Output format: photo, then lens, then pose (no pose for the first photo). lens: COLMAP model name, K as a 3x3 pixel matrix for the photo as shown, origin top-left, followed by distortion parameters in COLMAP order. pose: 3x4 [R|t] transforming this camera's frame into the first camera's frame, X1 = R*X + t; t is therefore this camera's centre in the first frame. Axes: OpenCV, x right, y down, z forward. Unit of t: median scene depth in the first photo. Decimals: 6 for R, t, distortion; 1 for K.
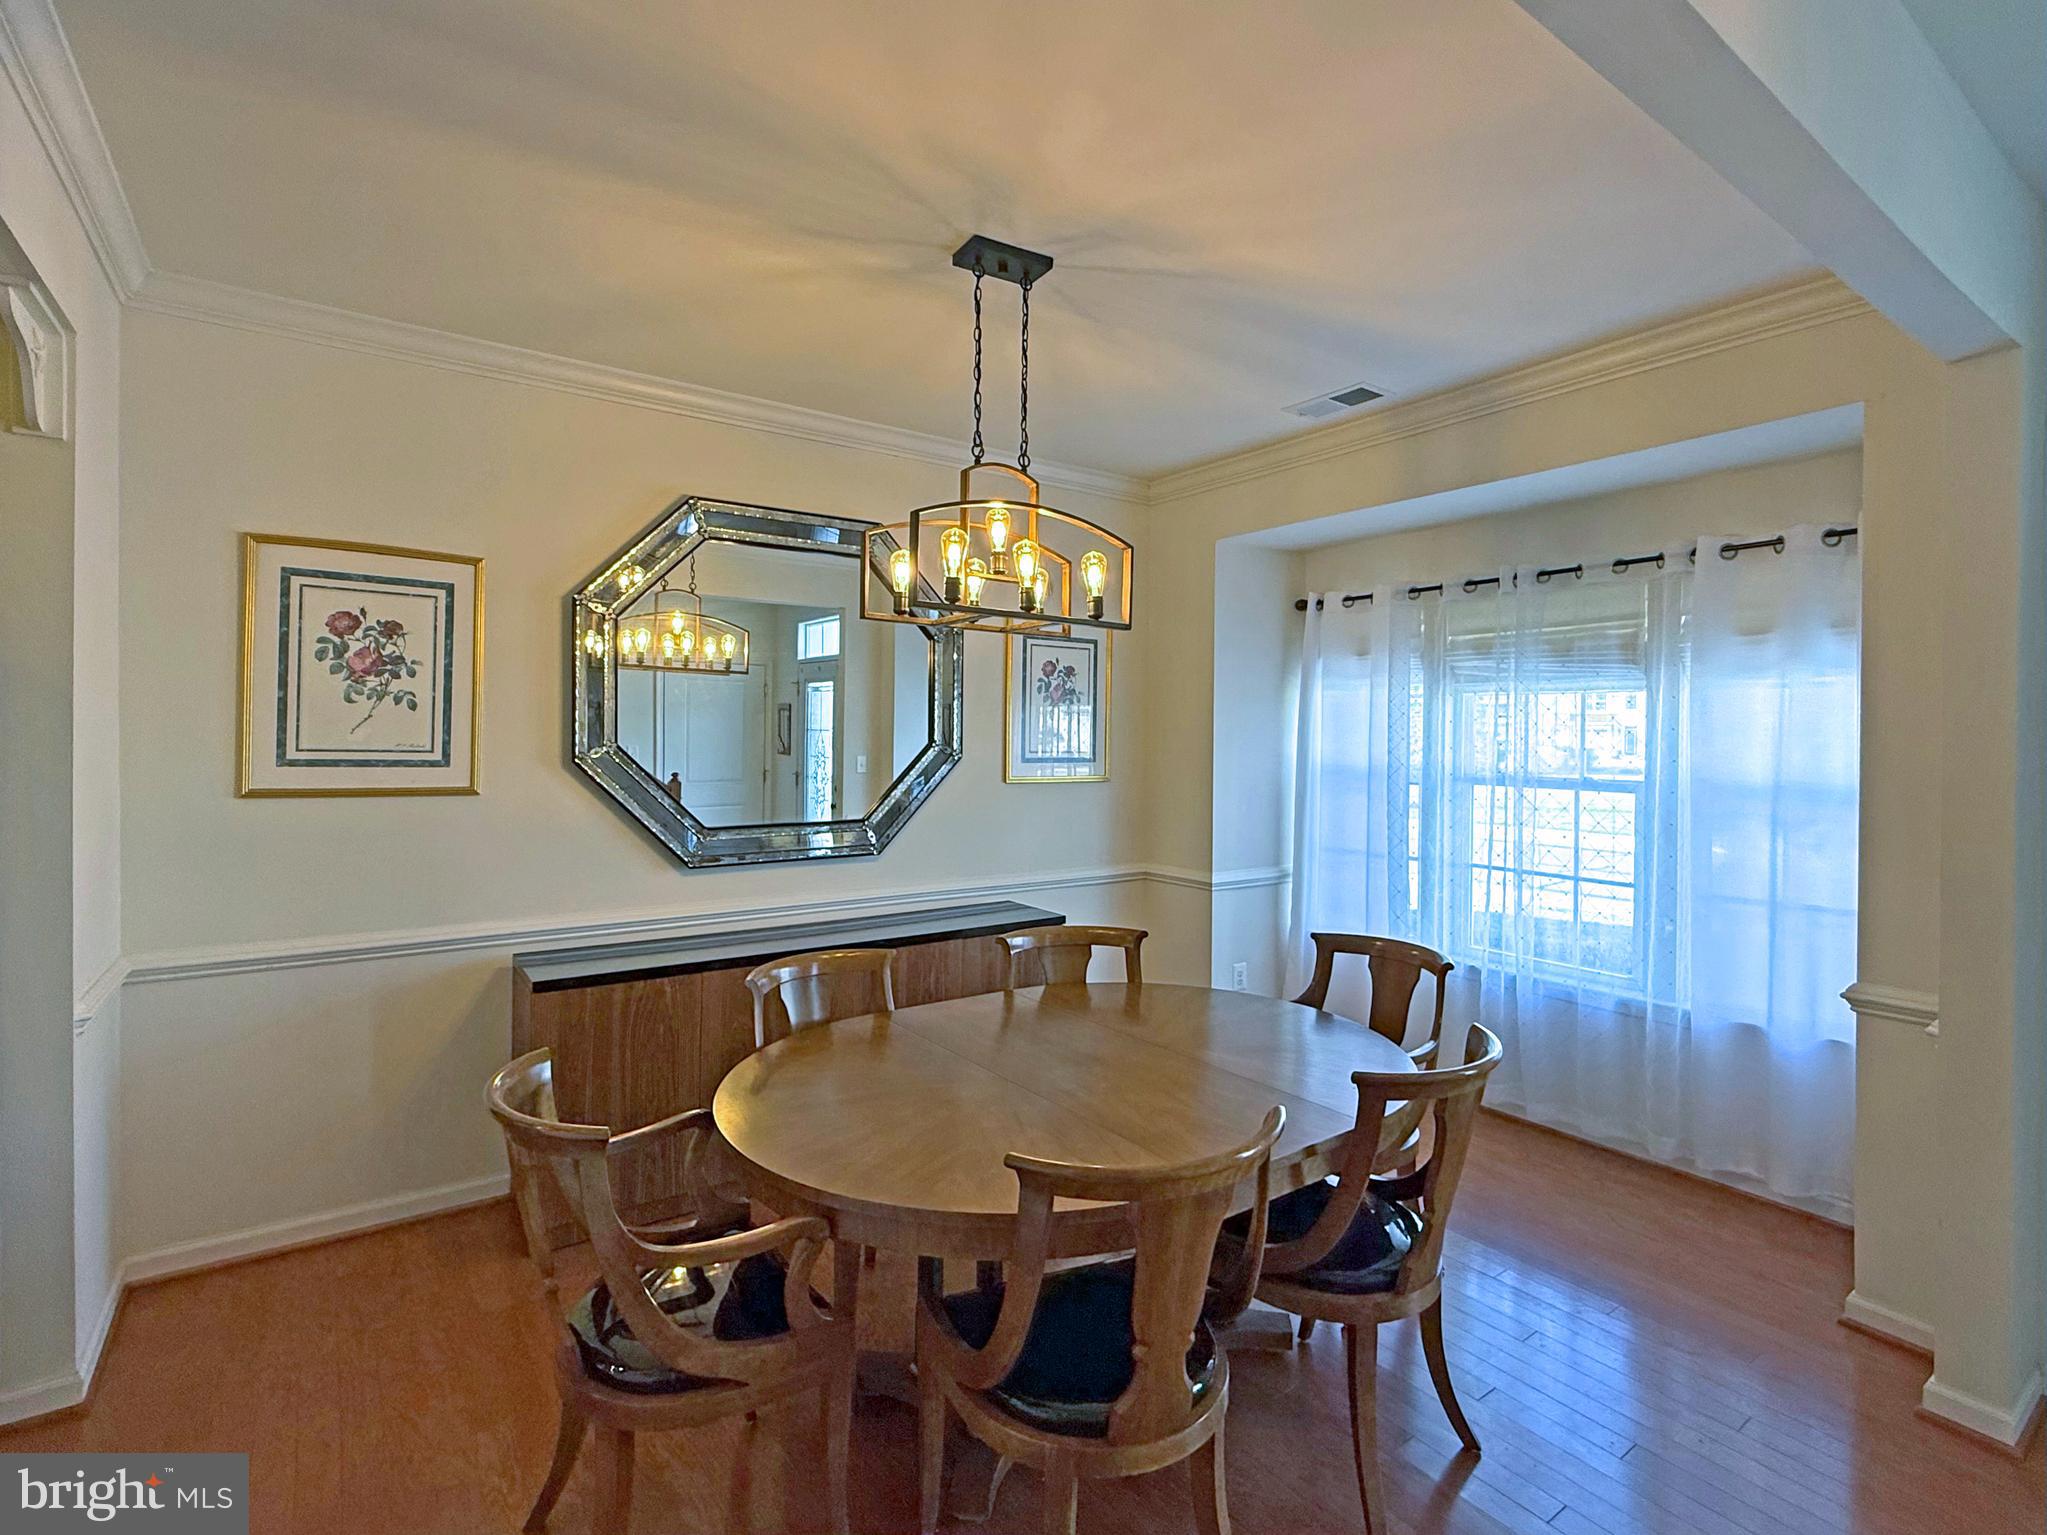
lens RADIAL K [[981.8, 0, 1030.8], [0, 981.8, 753.4], [0, 0, 1]] dist [-0.001466, 0.000035]
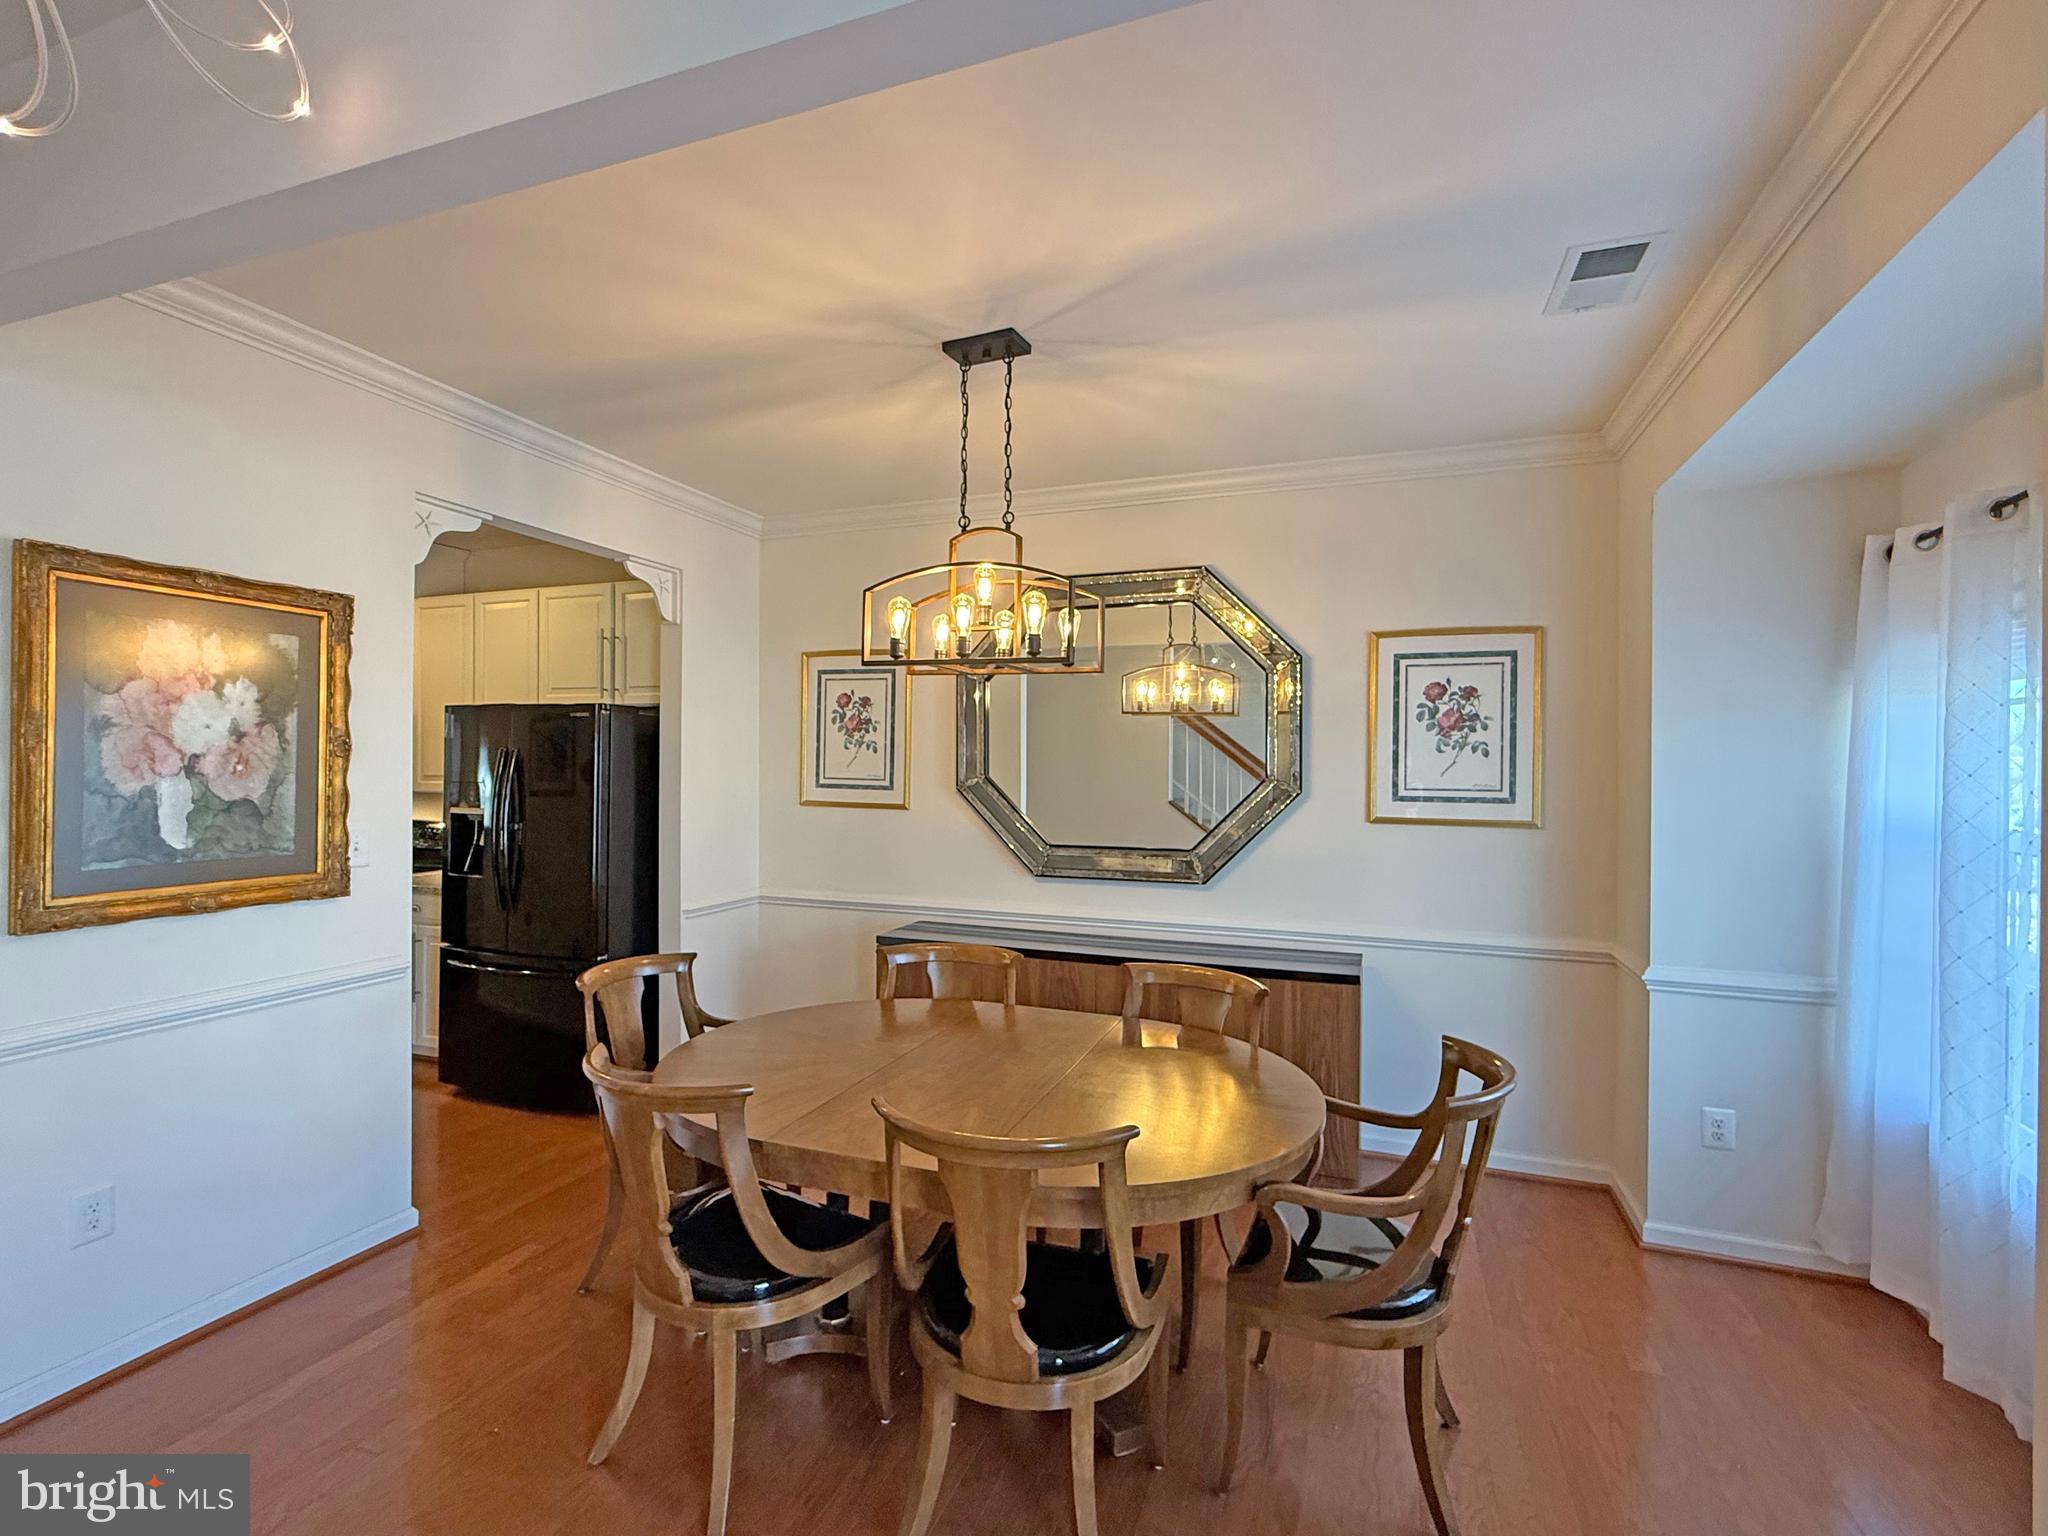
lens RADIAL K [[938.1, 0, 1024.0], [0, 938.1, 768.0], [0, 0, 1]] dist [-0.000740, -0.000079]
pose [[0.557386, -0.001542, -0.830252, 0.747652], [-0.016491, 0.999780, -0.012928, -0.005290], [0.830089, 0.020897, 0.557239, 0.377533]]
